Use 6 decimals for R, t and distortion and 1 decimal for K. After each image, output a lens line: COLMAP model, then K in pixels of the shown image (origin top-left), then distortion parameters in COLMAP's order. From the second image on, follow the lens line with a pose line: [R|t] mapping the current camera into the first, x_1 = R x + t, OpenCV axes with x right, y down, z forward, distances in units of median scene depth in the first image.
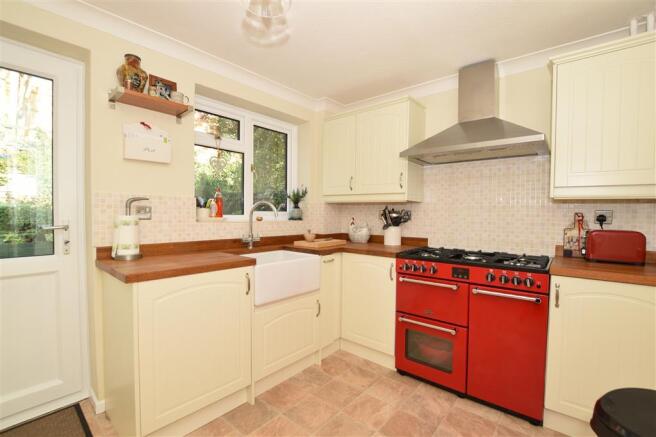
lens RADIAL K [[298.3, 0, 298.7], [0, 298.3, 214.1], [0, 0, 1]] dist [-0.004792, -0.000158]
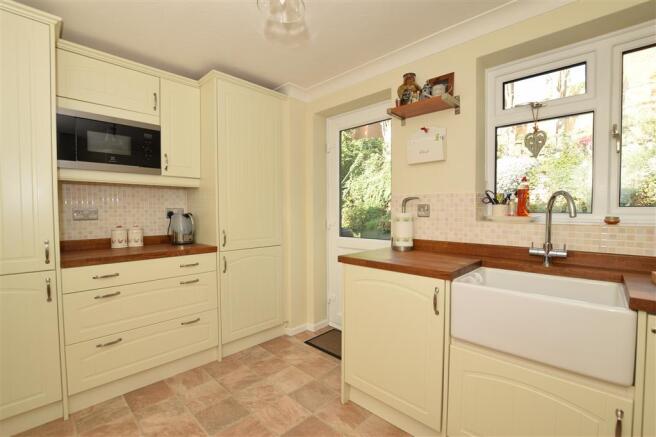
lens RADIAL K [[298.3, 0, 325.9], [0, 298.3, 220.9], [0, 0, 1]] dist [-0.004792, -0.000158]
pose [[-0.013487, 0.017256, -0.999760, 0.579156], [-0.017047, 0.999702, 0.017485, 0.020228], [0.999764, 0.017279, -0.013189, 0.663703]]
